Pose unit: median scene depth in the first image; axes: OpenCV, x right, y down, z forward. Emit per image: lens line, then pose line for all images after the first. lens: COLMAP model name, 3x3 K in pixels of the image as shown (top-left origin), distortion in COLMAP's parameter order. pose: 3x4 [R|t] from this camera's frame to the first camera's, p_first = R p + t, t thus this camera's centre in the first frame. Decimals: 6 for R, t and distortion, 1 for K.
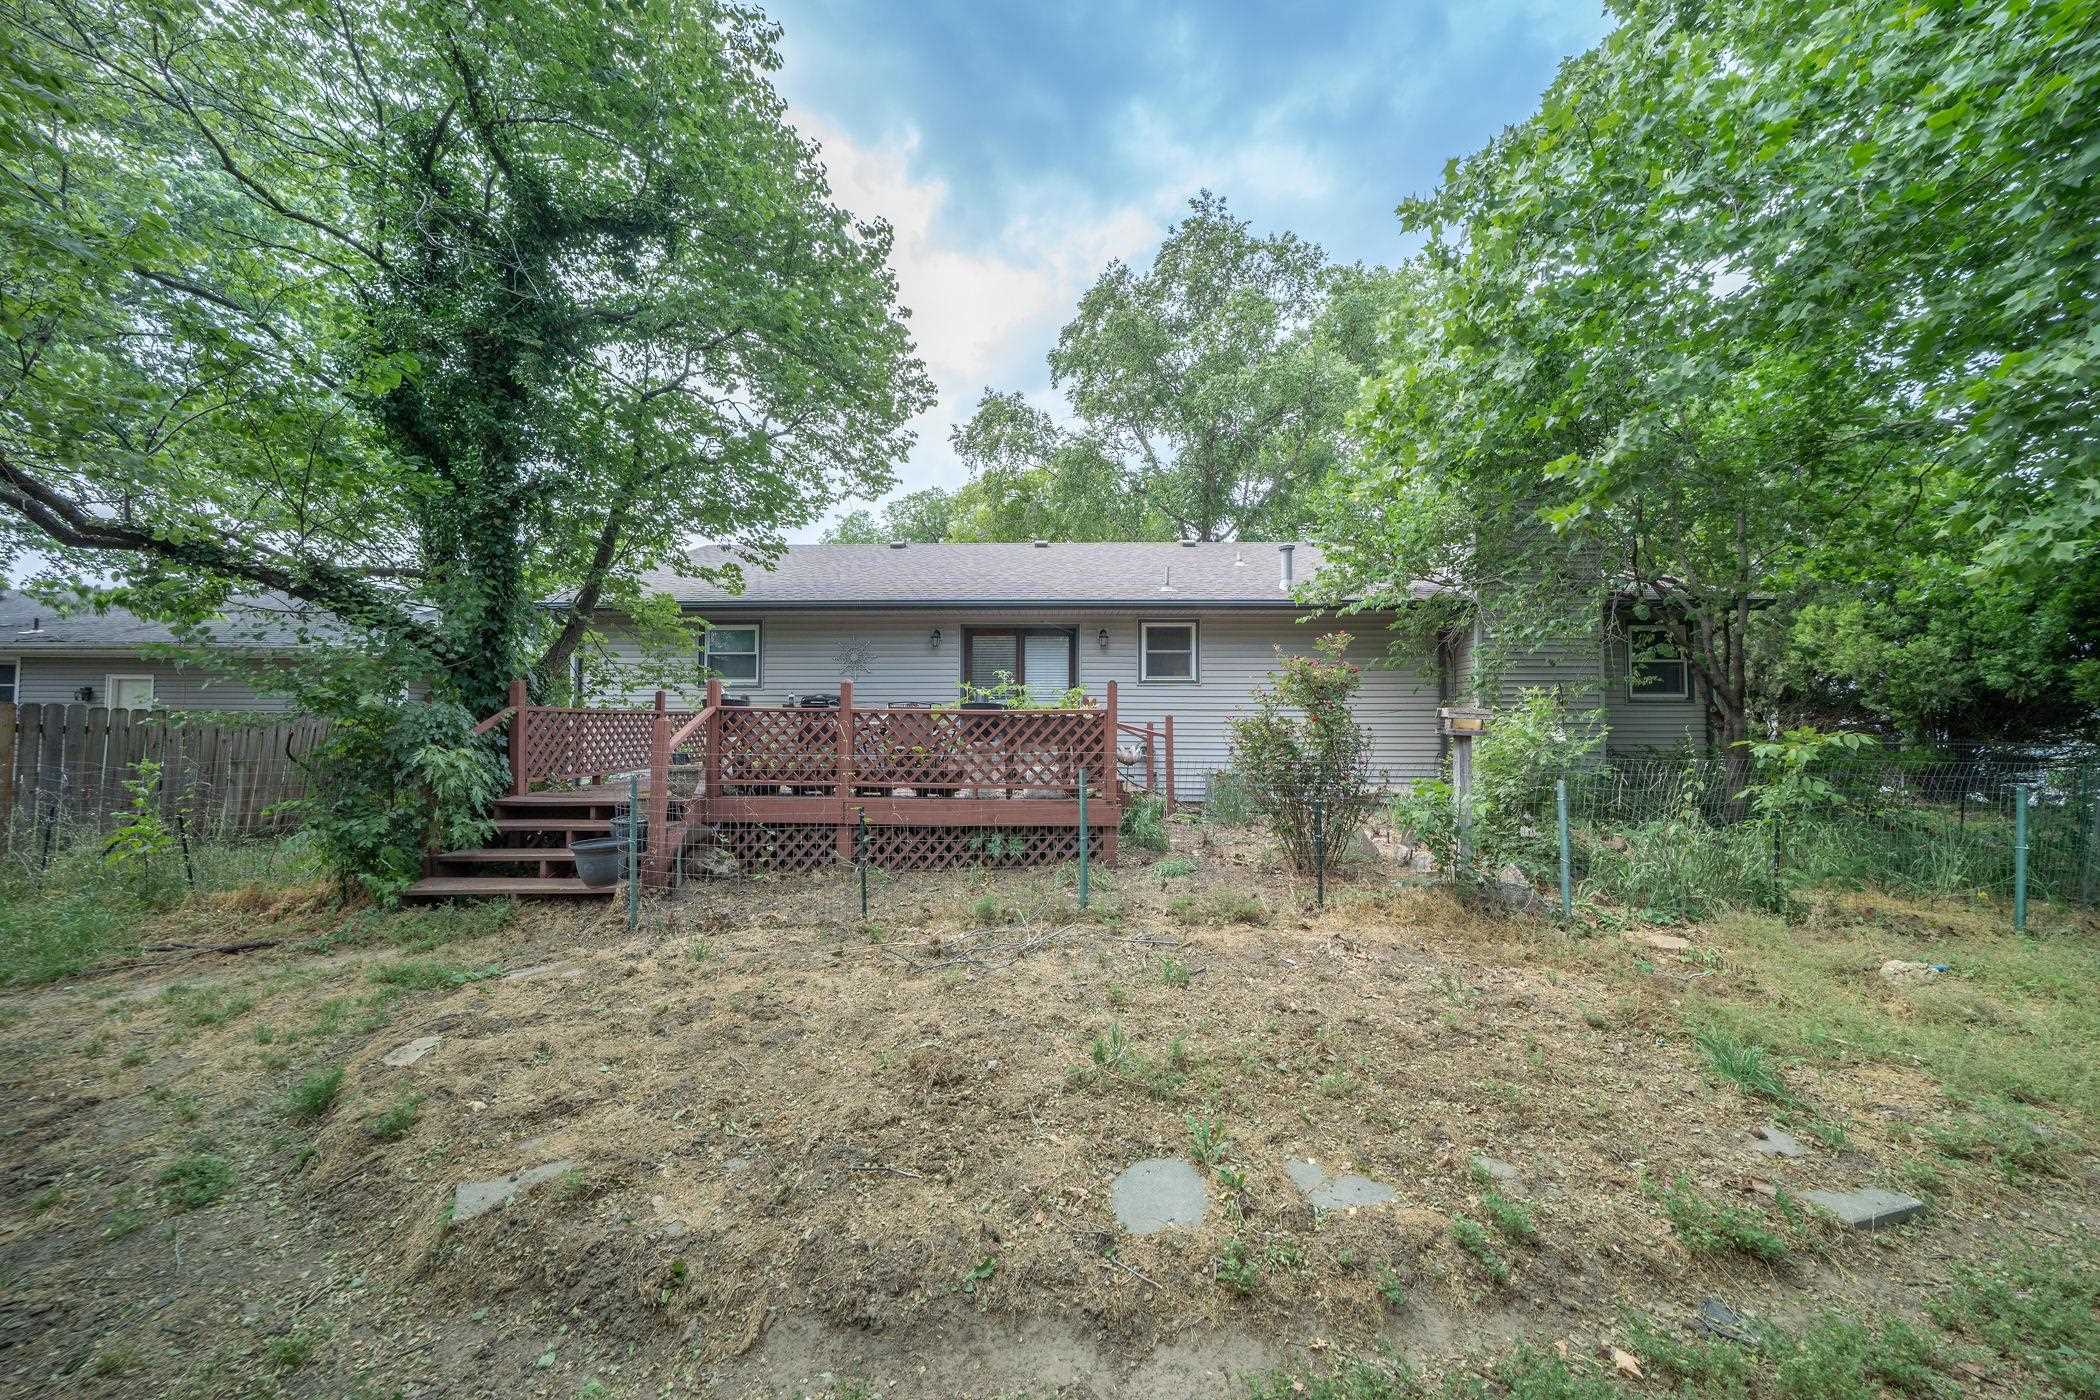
lens RADIAL K [[722.9, 0, 1049.8], [0, 722.9, 695.8], [0, 0, 1]] dist [-0.002195, 0.000069]
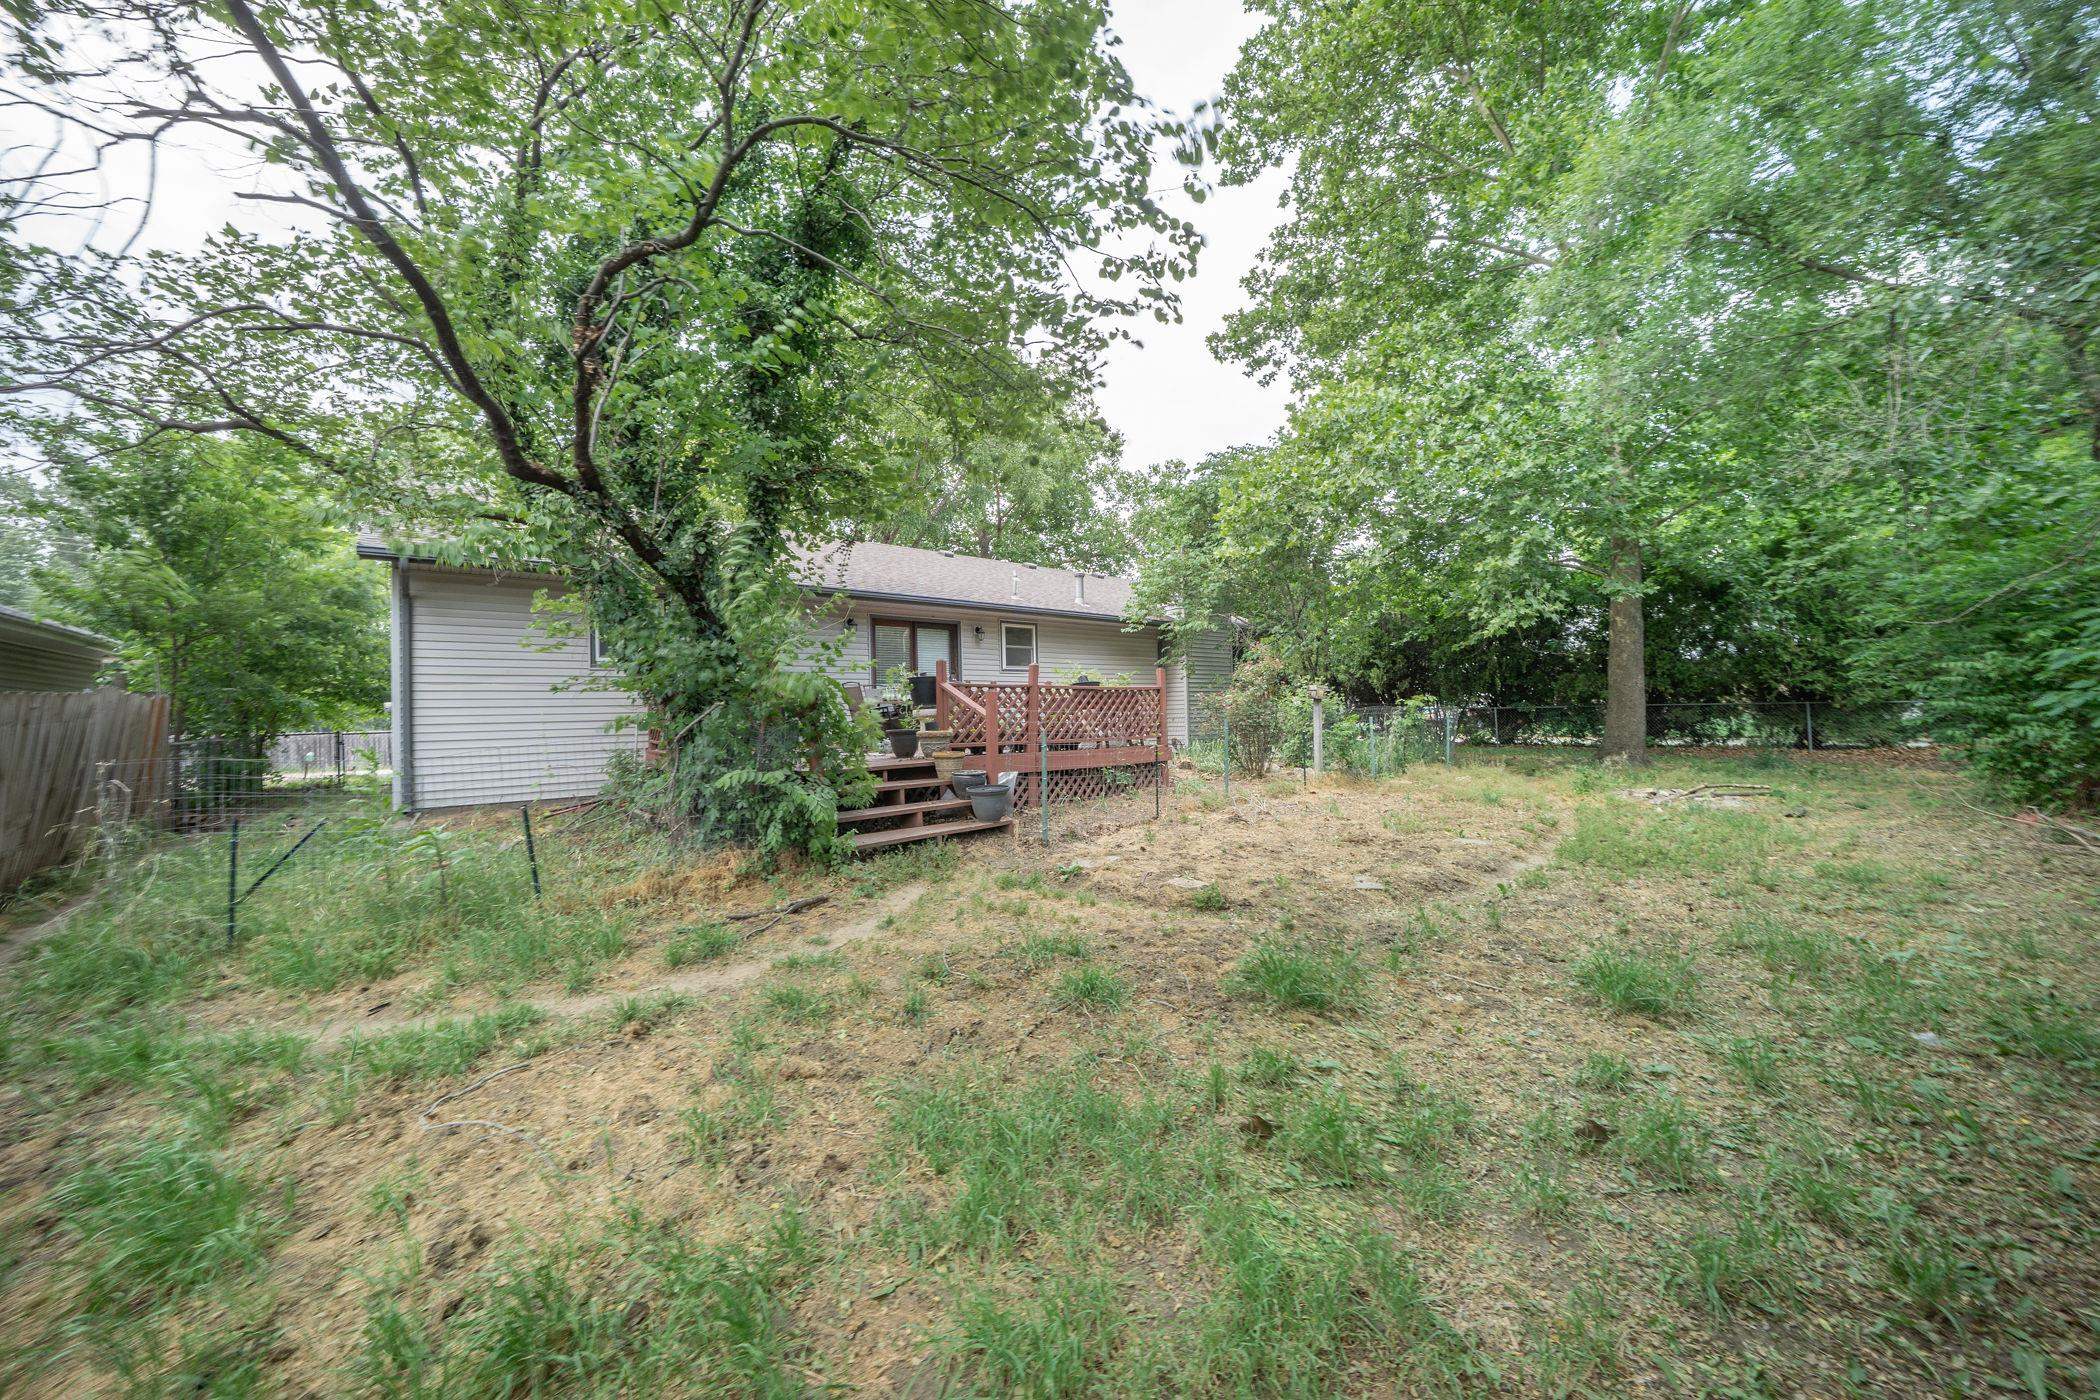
lens RADIAL K [[722.9, 0, 1053.5], [0, 722.9, 697.1], [0, 0, 1]] dist [-0.002195, 0.000069]
pose [[0.743308, -0.006800, 0.668915, -0.714427], [-0.001424, 0.999930, 0.011748, 0.015690], [-0.668948, -0.009685, 0.743246, -0.006442]]
